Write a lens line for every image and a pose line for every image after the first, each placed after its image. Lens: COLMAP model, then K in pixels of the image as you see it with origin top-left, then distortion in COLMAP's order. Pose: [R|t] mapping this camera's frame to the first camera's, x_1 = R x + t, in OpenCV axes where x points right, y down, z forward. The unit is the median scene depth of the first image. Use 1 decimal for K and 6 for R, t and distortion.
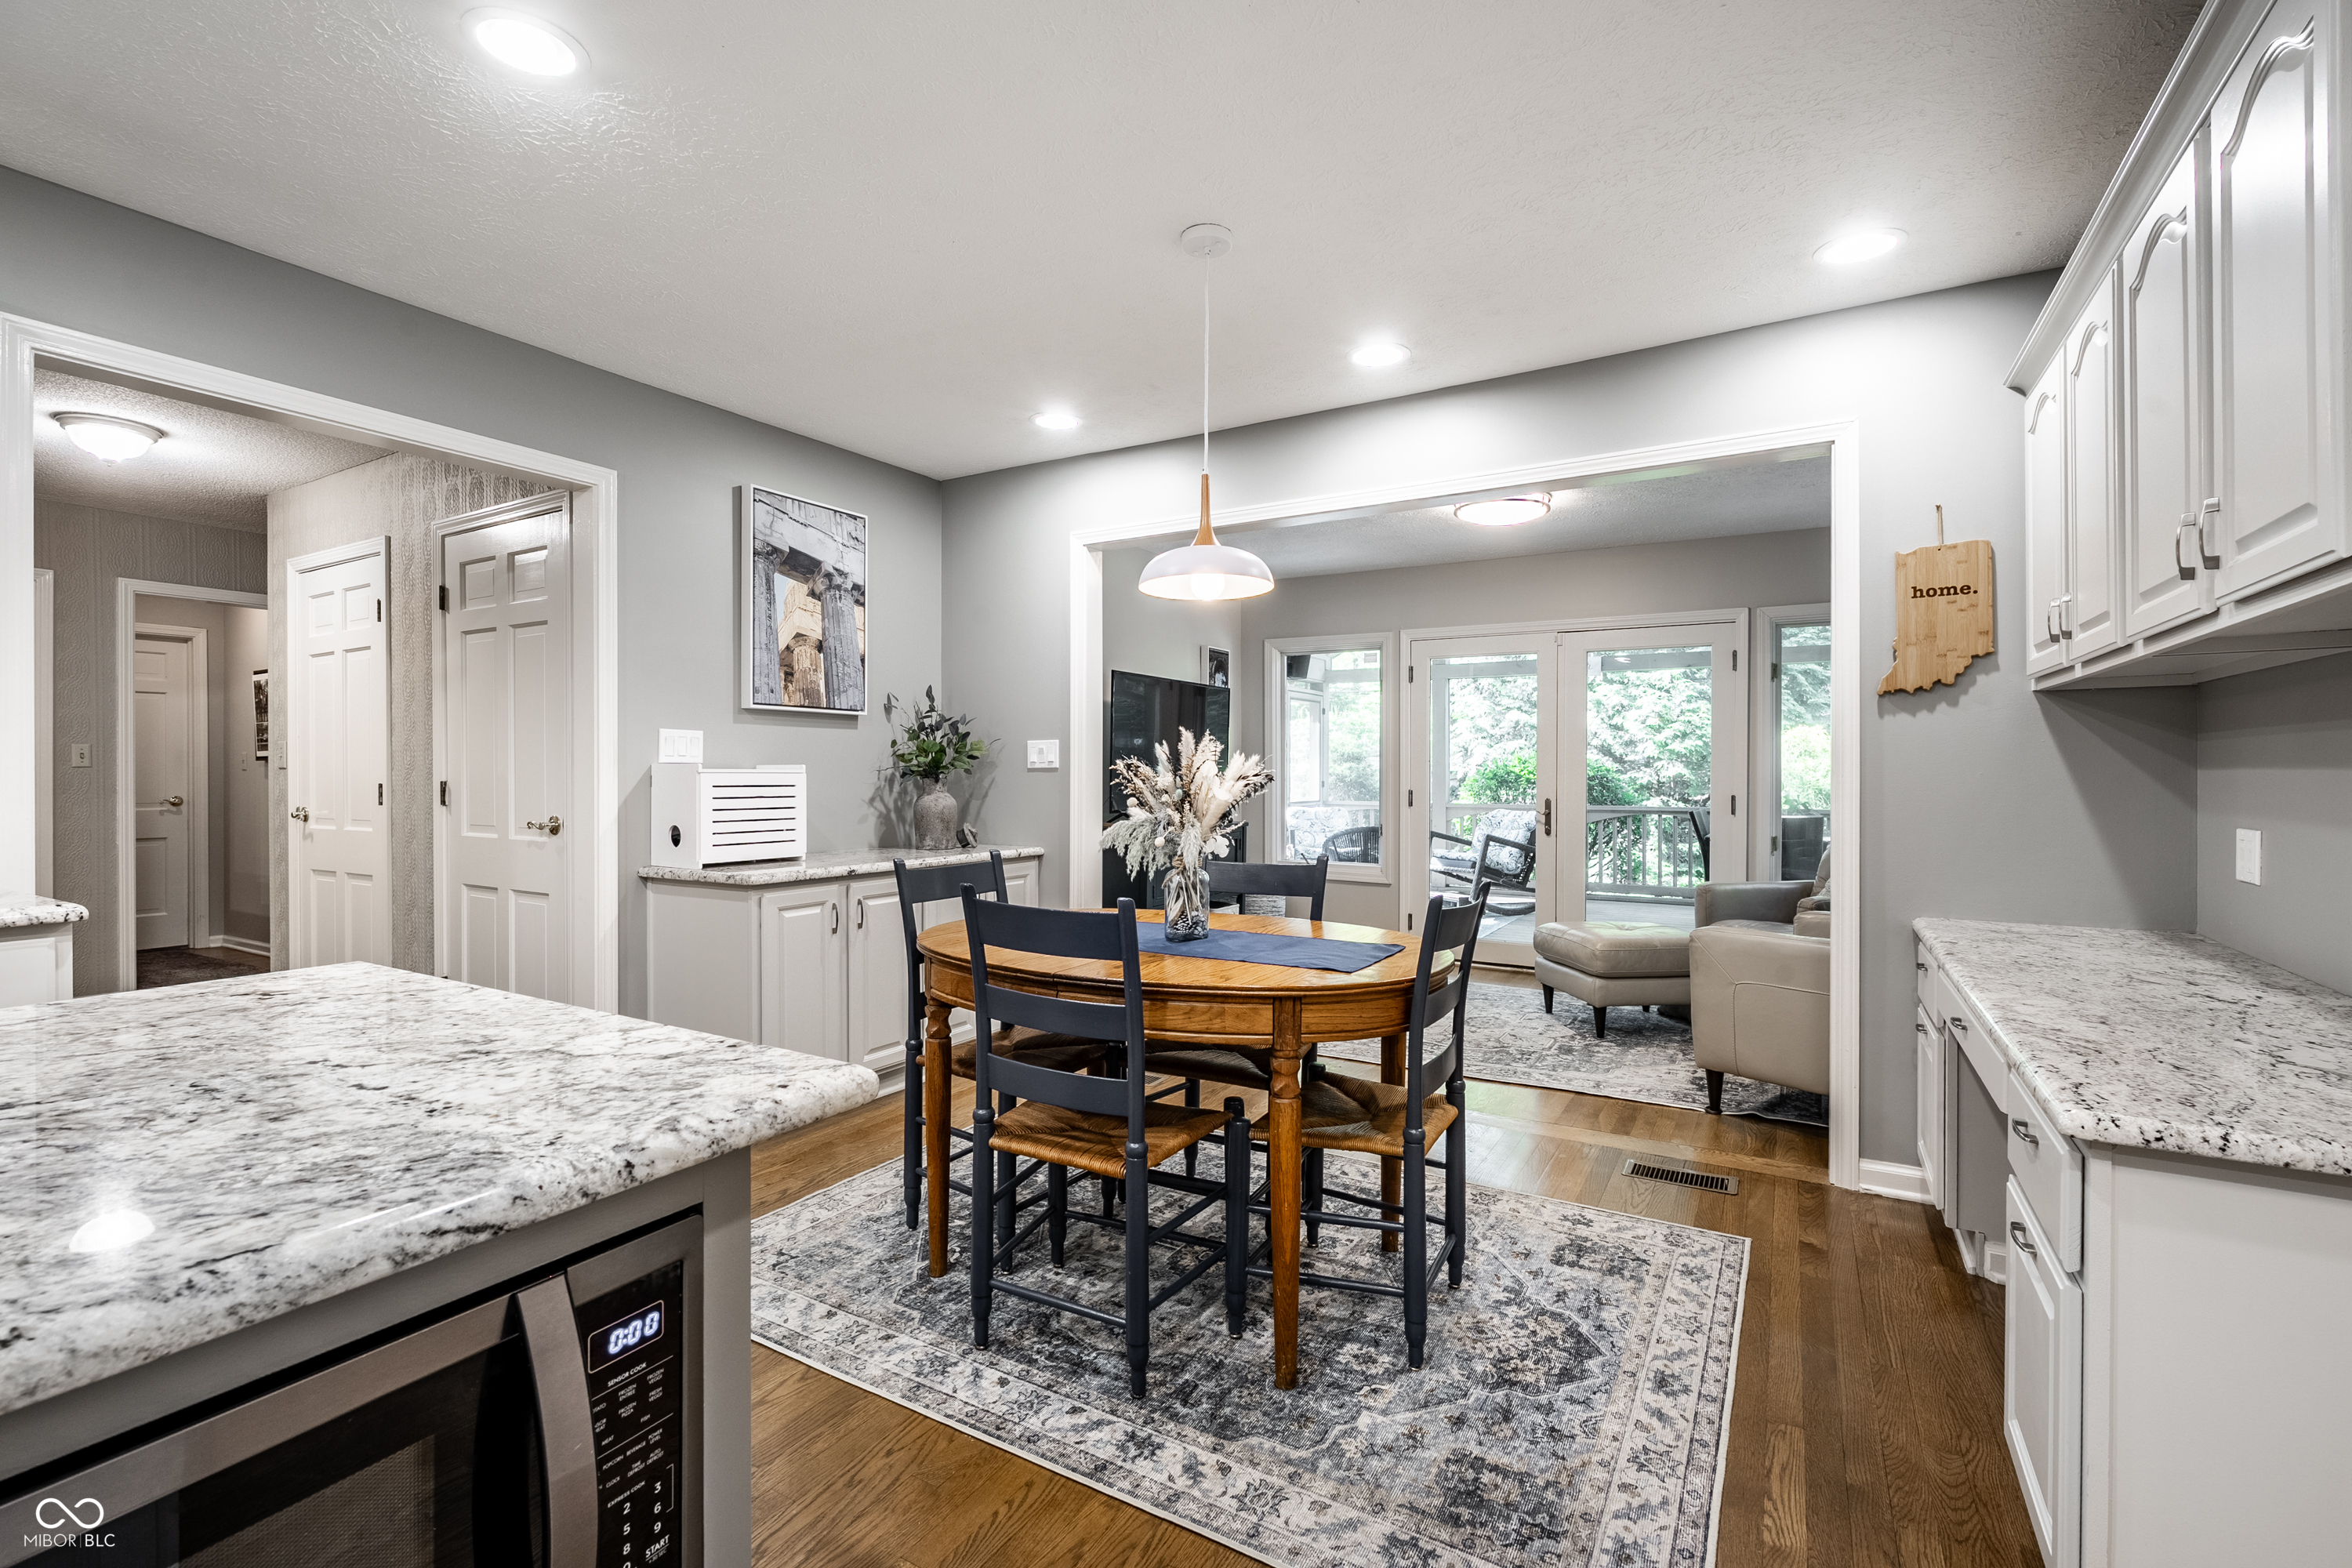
lens RADIAL K [[1045.6, 0, 1171.4], [0, 1045.6, 778.7], [0, 0, 1]] dist [-0.007871, 0.001428]
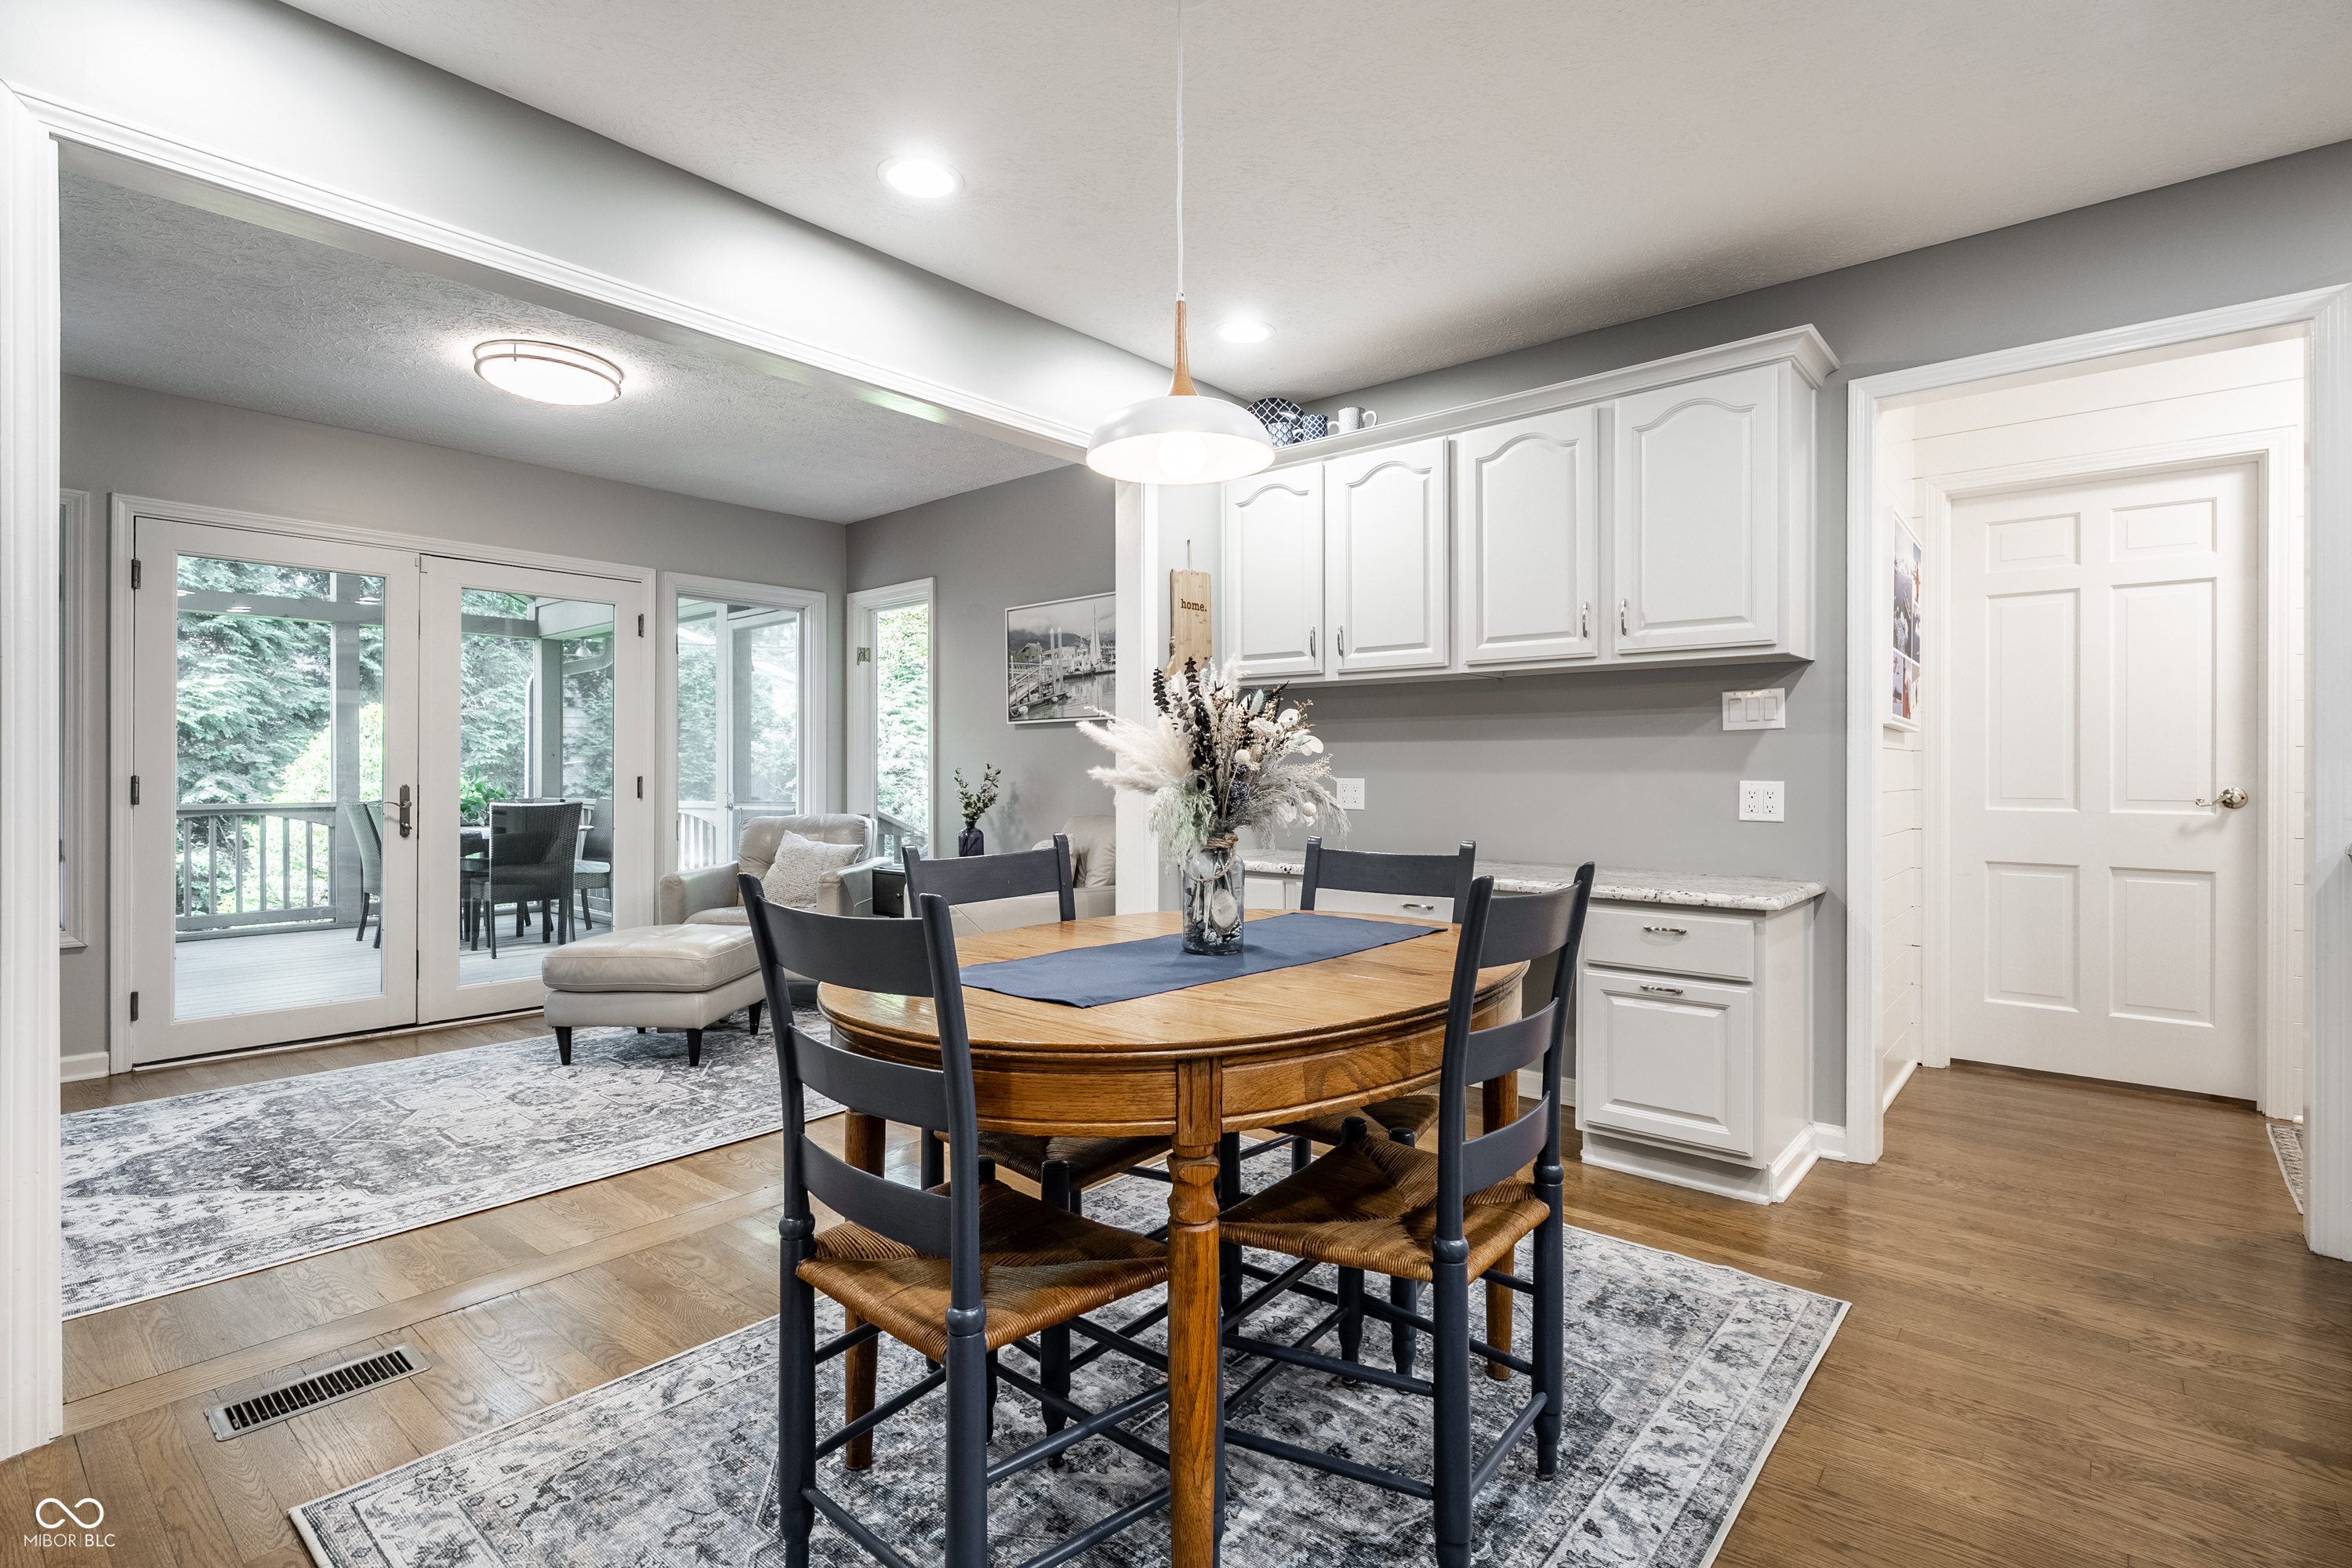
lens RADIAL K [[1109.7, 0, 1165.2], [0, 1109.7, 766.0], [0, 0, 1]] dist [-0.011956, 0.000190]
pose [[0.166953, 0.005013, 0.985952, -0.709800], [0.005380, 0.999968, -0.005995, 0.033963], [-0.985950, 0.006306, 0.166920, 0.875230]]
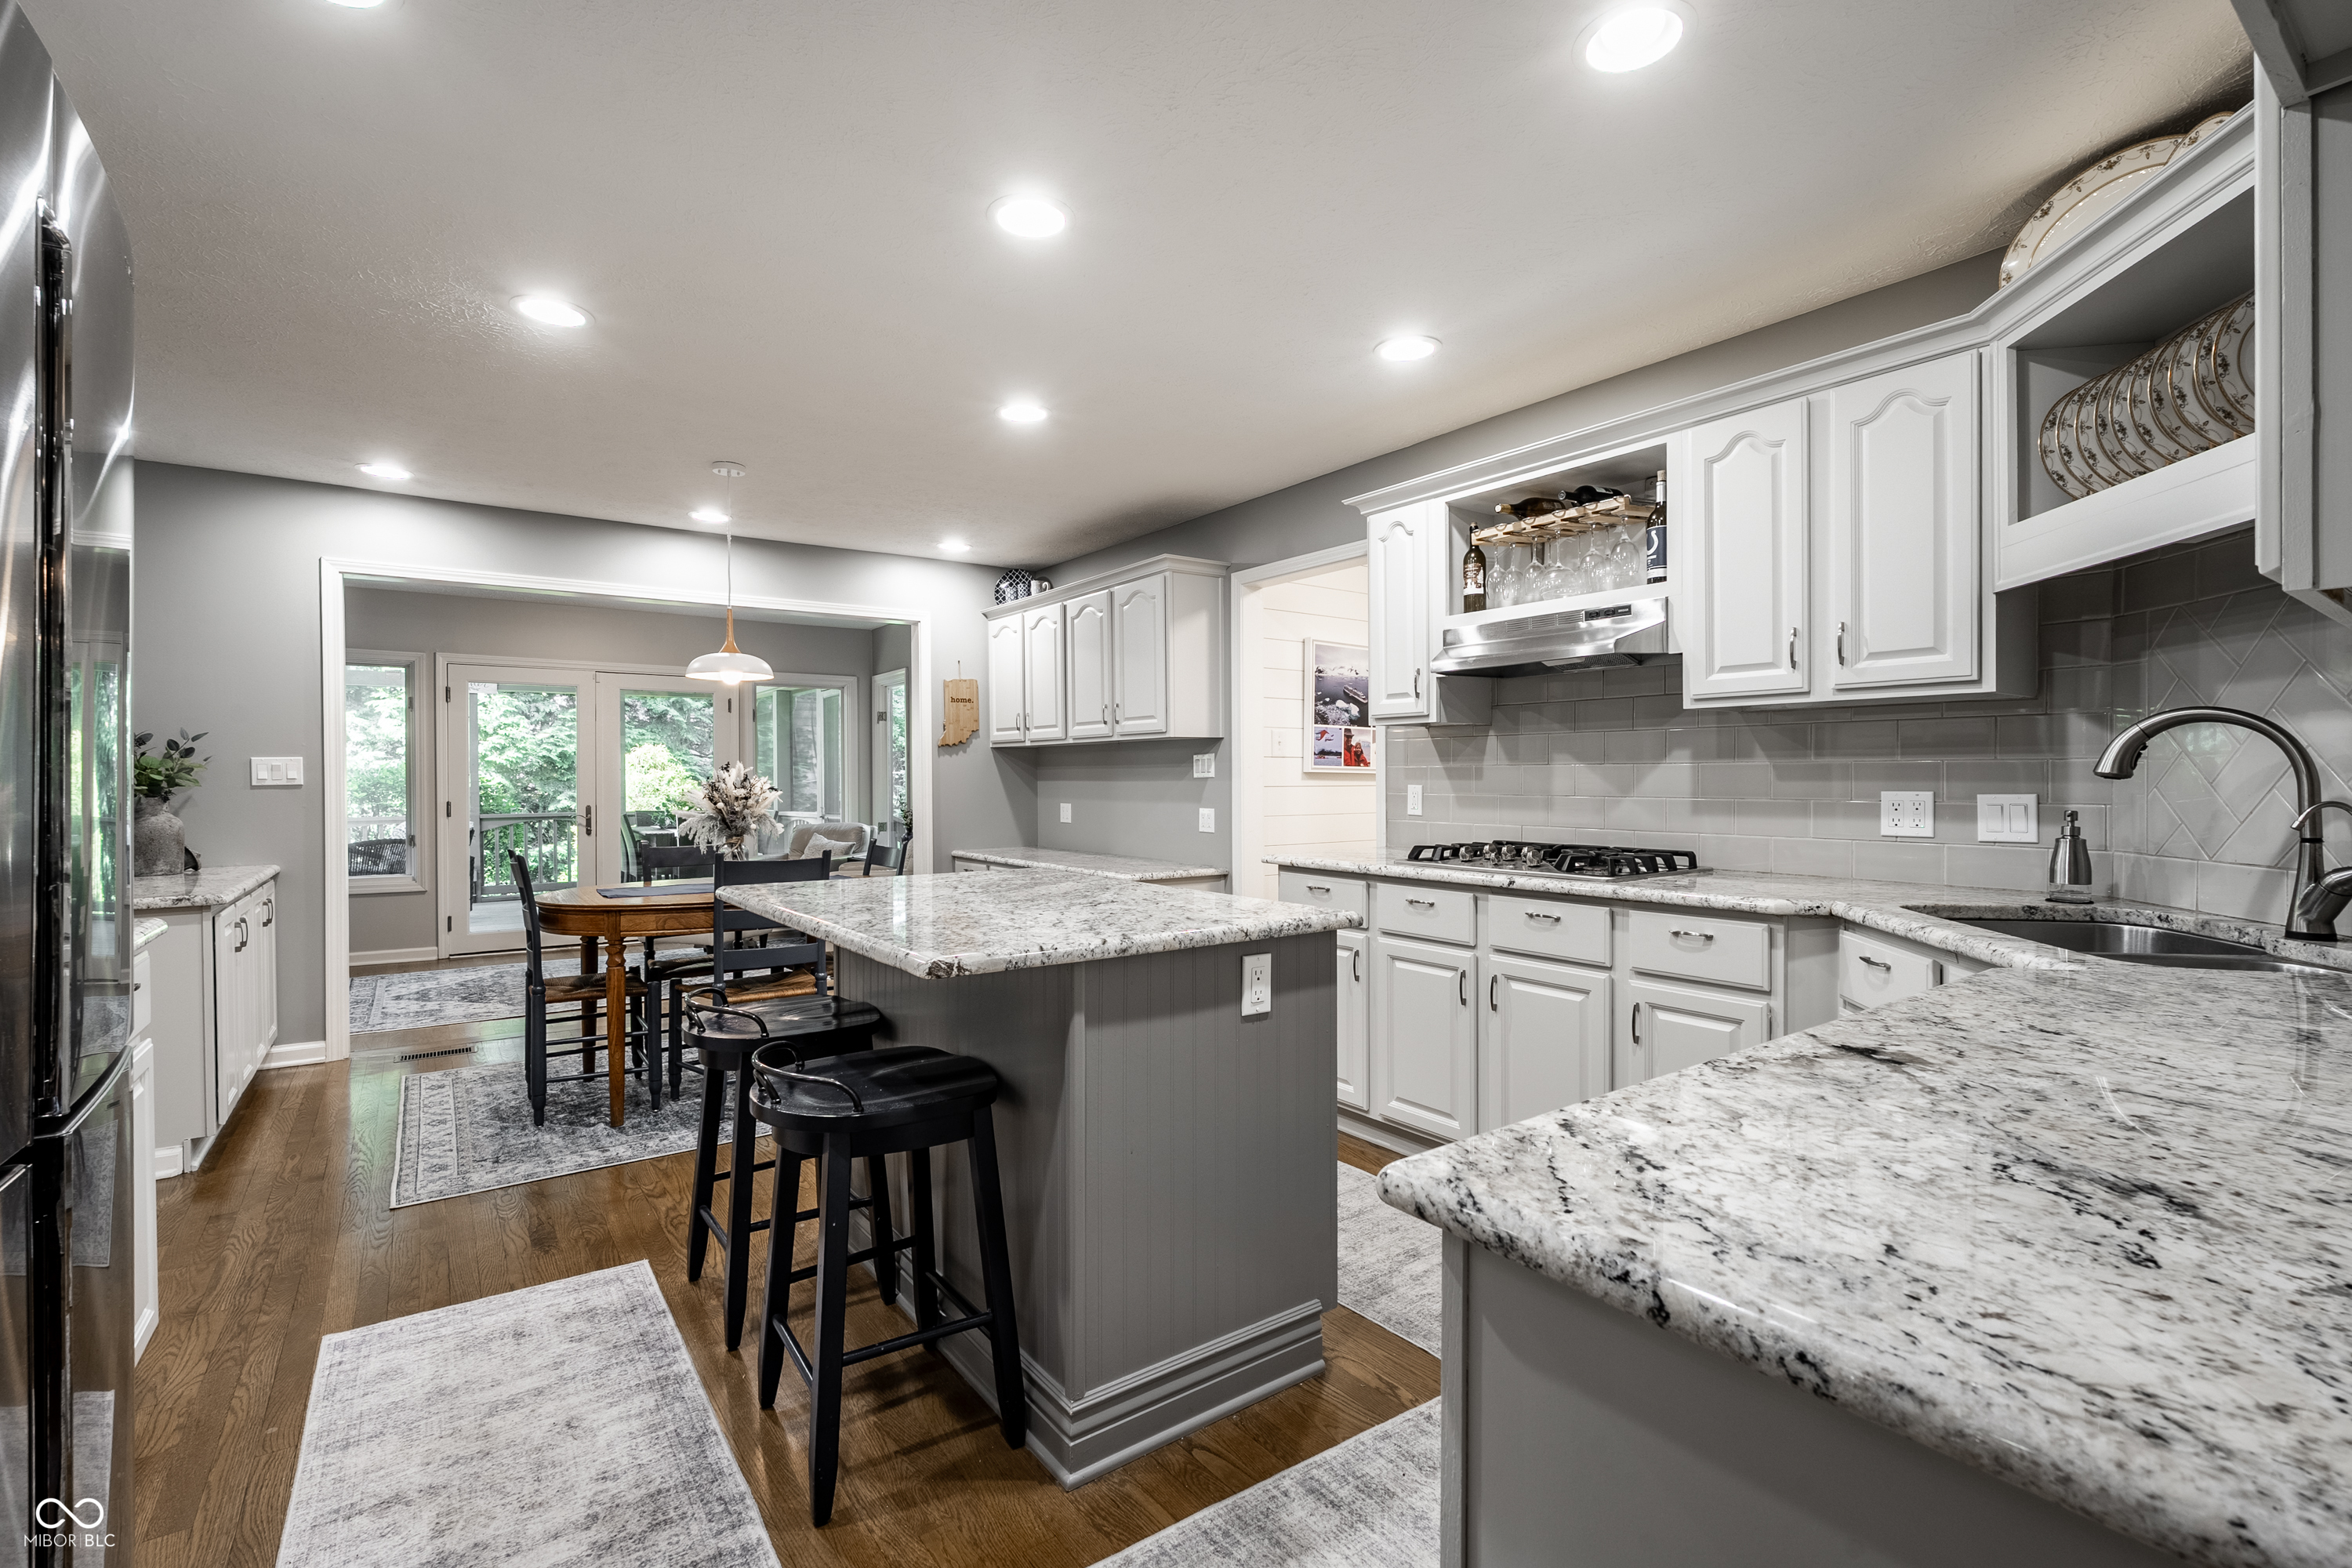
lens RADIAL K [[1045.6, 0, 1172.6], [0, 1045.6, 779.6], [0, 0, 1]] dist [-0.007871, 0.001428]
pose [[0.393656, -0.005141, 0.919244, -1.218690], [0.011957, 0.999928, 0.000471, -0.009319], [-0.919180, 0.010806, 0.393689, -0.306202]]
